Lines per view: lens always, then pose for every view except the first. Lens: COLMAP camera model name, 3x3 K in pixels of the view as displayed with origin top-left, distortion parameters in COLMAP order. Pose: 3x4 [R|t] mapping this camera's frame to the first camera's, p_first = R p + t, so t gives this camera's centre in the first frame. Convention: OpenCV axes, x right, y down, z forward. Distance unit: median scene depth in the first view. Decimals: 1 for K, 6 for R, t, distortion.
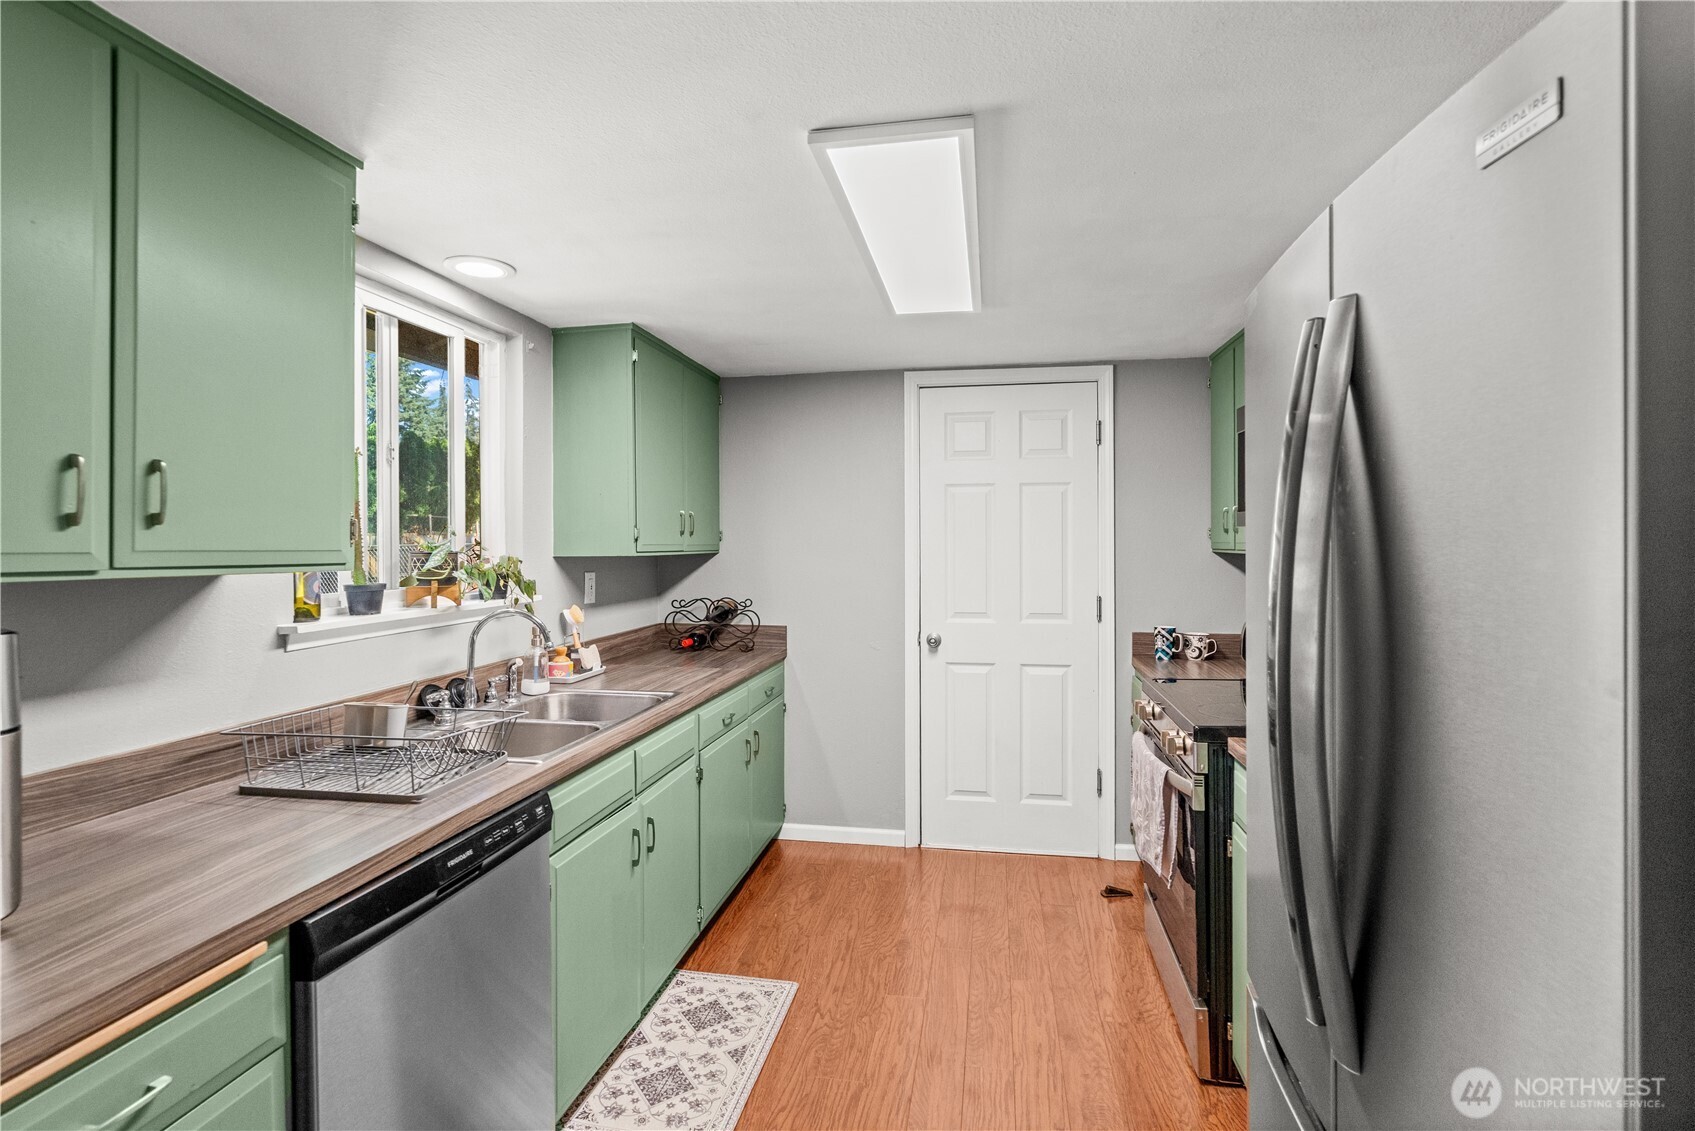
lens RADIAL K [[803.2, 0, 849.9], [0, 803.2, 540.3], [0, 0, 1]] dist [-0.001821, 0.008027]
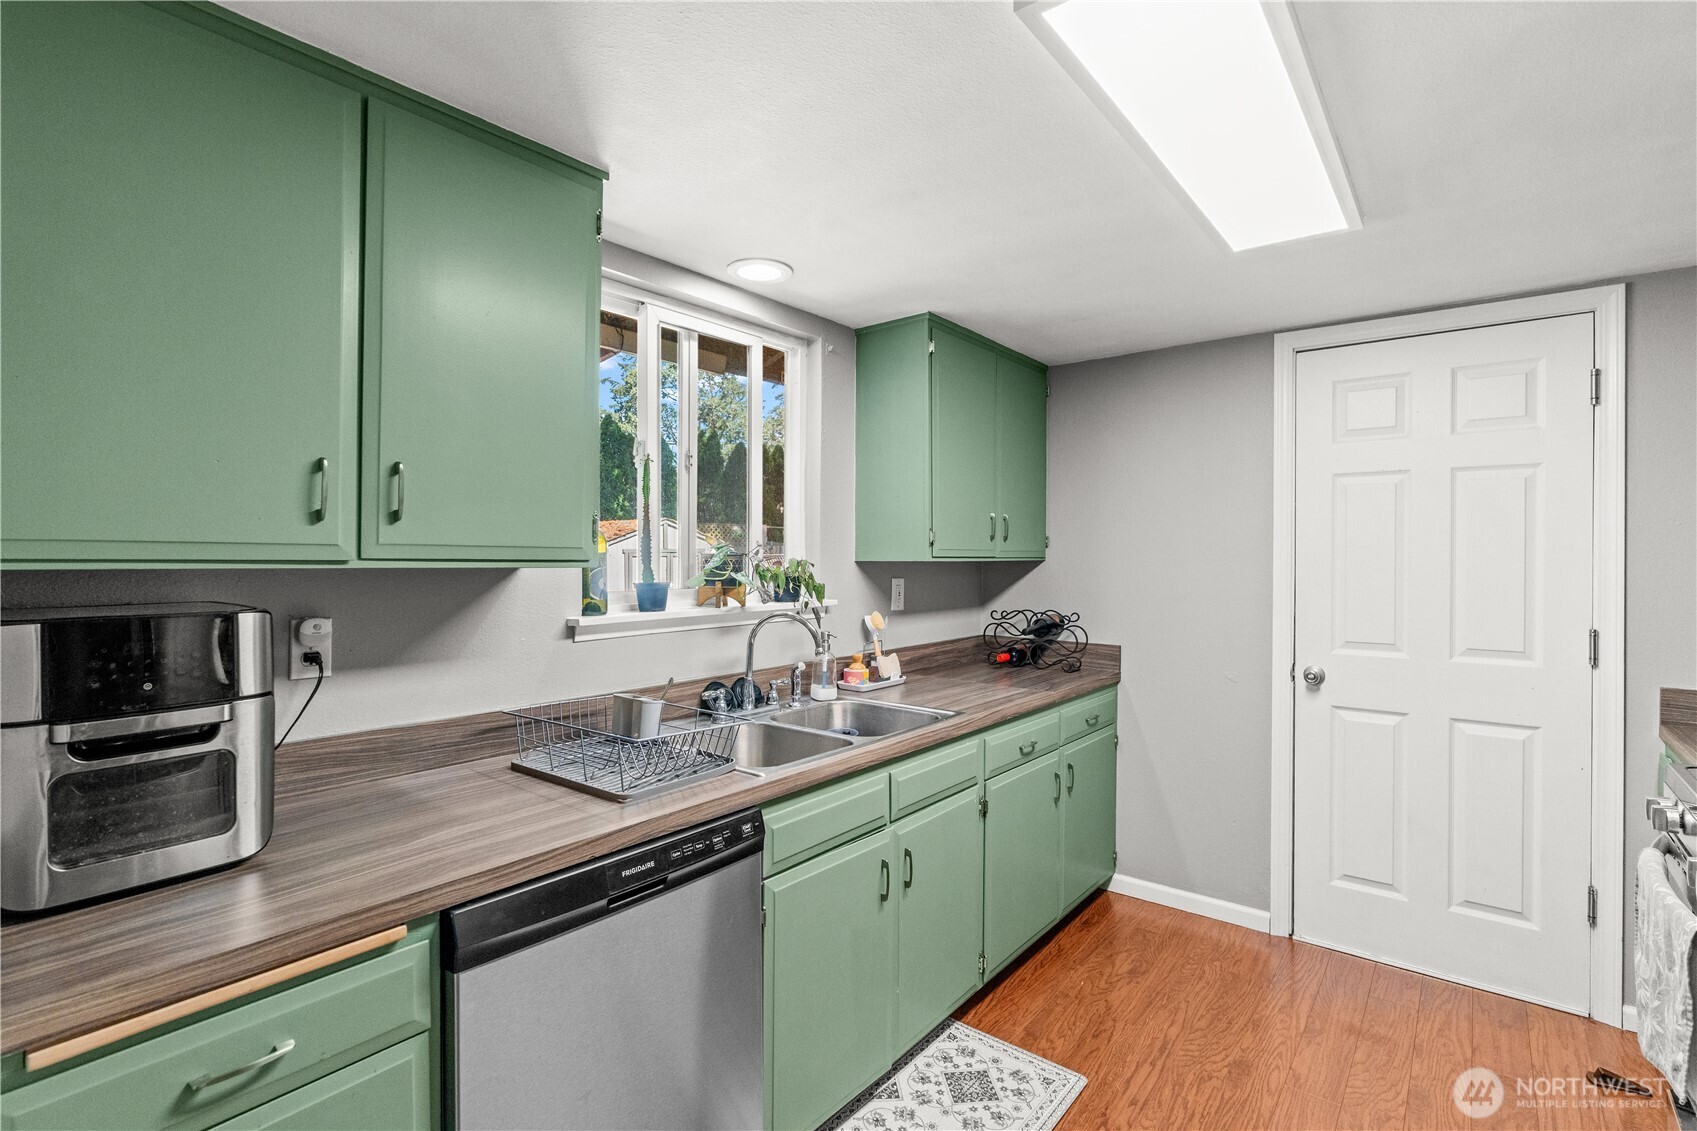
lens RADIAL K [[803.5, 0, 847.4], [0, 803.5, 552.4], [0, 0, 1]] dist [-0.003504, 0.005502]
pose [[0.884074, 0.005650, -0.467314, 0.100104], [-0.005251, 0.999984, 0.002157, 0.009196], [0.467318, 0.000547, 0.884089, 0.153237]]
